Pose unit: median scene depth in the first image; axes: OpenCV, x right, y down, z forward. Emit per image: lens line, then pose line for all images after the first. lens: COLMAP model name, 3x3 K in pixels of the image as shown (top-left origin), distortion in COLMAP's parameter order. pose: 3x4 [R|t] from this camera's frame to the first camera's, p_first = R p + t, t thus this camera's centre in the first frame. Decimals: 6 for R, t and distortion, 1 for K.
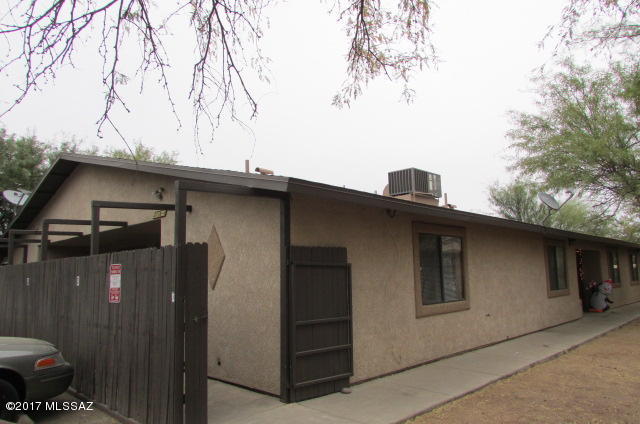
lens RADIAL K [[488.1, 0, 320.0], [0, 488.1, 212.0], [0, 0, 1]] dist [0.000903, -0.000239]
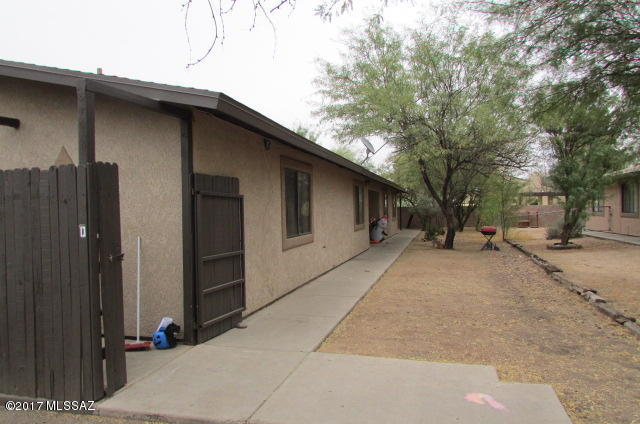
lens RADIAL K [[488.1, 0, 320.0], [0, 488.1, 212.0], [0, 0, 1]] dist [0.000903, -0.000239]
pose [[0.866481, -0.007338, 0.499156, -0.279997], [-0.048779, 0.993863, 0.099286, 0.036965], [-0.496821, -0.110378, 0.860805, 0.109193]]
